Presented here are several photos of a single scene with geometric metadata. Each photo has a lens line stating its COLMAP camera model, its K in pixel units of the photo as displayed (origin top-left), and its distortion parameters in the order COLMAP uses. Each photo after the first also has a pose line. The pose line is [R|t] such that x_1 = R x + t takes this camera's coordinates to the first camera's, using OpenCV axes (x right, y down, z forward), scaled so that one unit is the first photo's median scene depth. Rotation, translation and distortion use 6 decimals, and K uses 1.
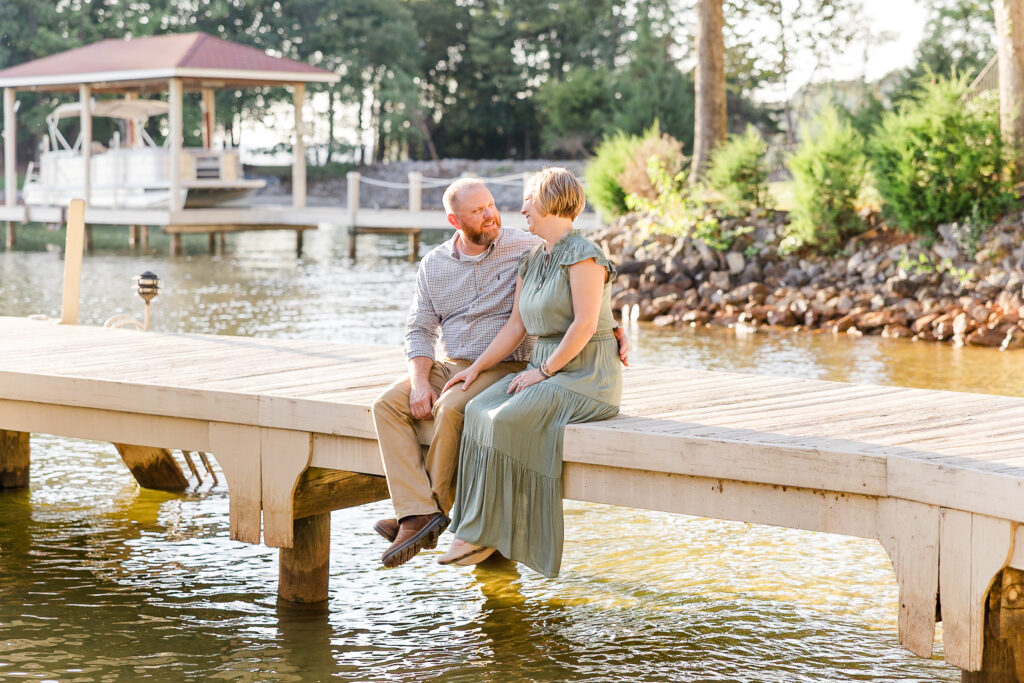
lens RADIAL K [[2130.5, 0, 542.4], [0, 2130.5, 343.4], [0, 0, 1]] dist [0.025335, 0.000000]
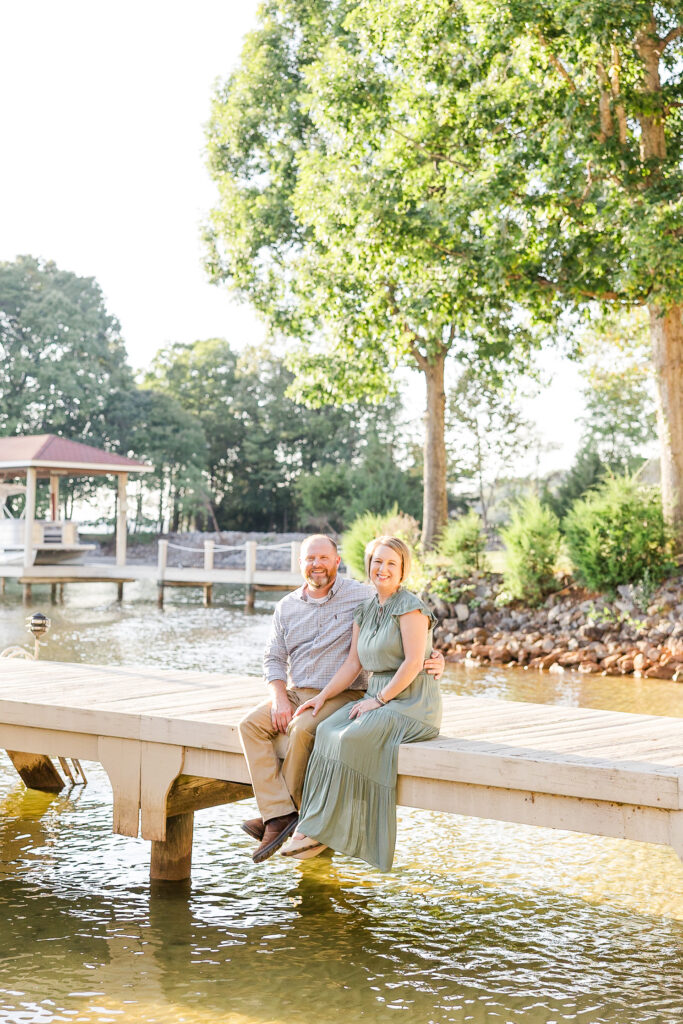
lens RADIAL K [[1575.8, 0, 304.4], [0, 1575.8, 467.1], [0, 0, 1]] dist [0.032337, 0.000000]
pose [[0.999817, 0.015315, 0.011423, -0.019310], [-0.013732, 0.991719, -0.127688, -0.001107], [-0.013284, 0.127507, 0.991749, 0.025999]]
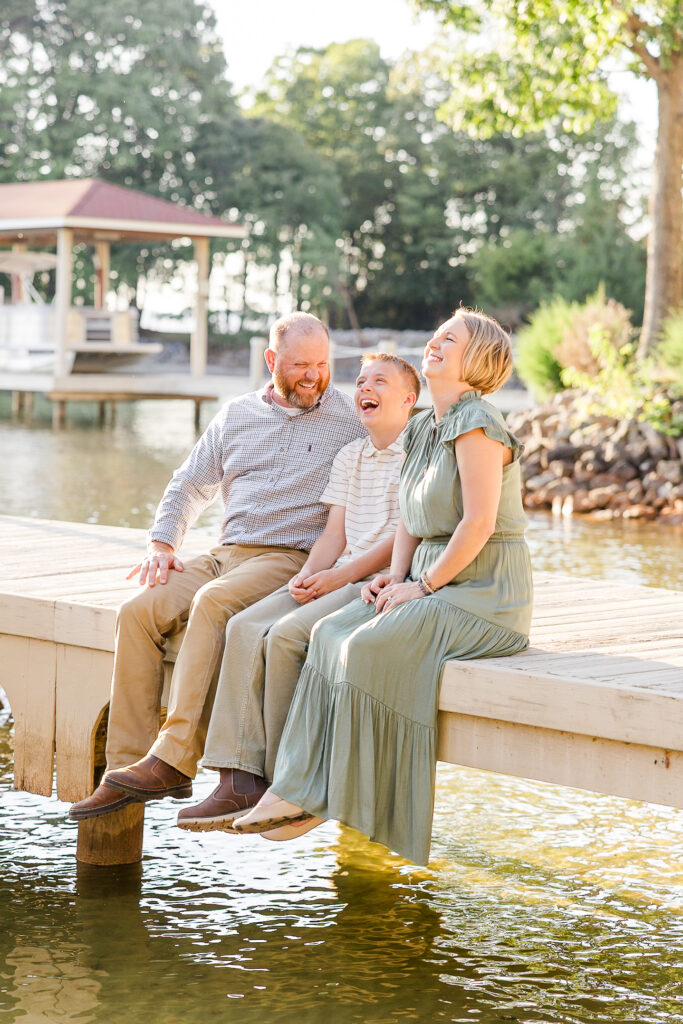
lens RADIAL K [[2277.9, 0, 292.3], [0, 2277.9, 542.4], [0, 0, 1]] dist [0.039620, 0.000000]
pose [[0.996342, 0.033580, -0.078587, 0.005476], [-0.033200, 0.999430, 0.006129, -0.001675], [0.078748, -0.003498, 0.996888, 0.076731]]
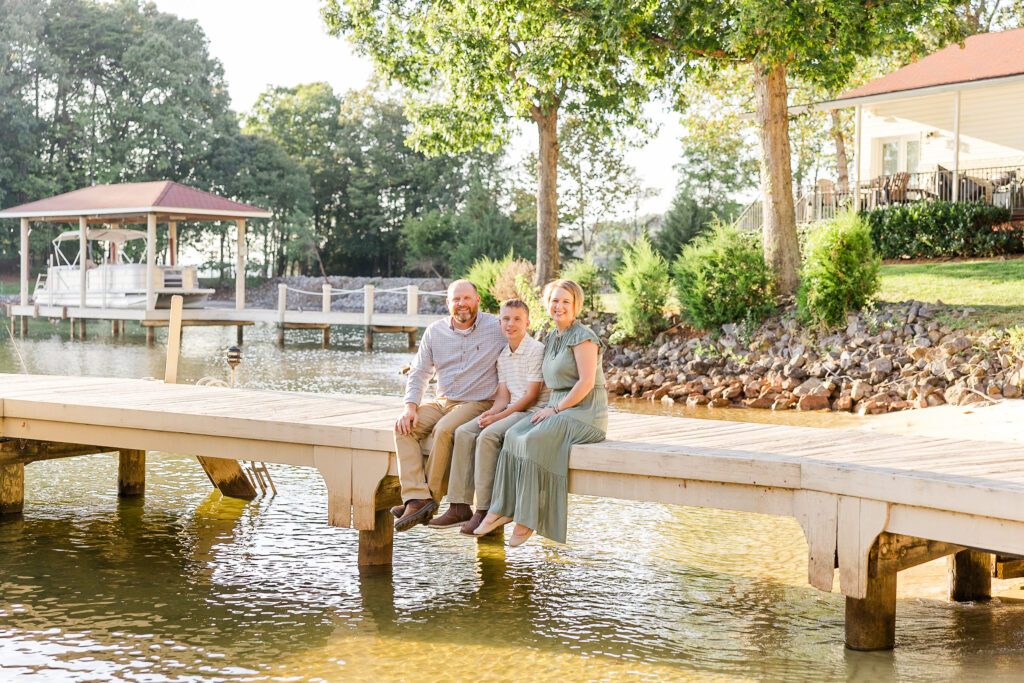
lens RADIAL K [[1575.8, 0, 500.1], [0, 1575.8, 362.2], [0, 0, 1]] dist [0.032337, 0.000000]
pose [[0.996822, 0.008541, 0.079201, -0.045061], [-0.005926, 0.999431, -0.033191, 0.005692], [-0.079440, 0.032616, 0.996306, -0.041032]]
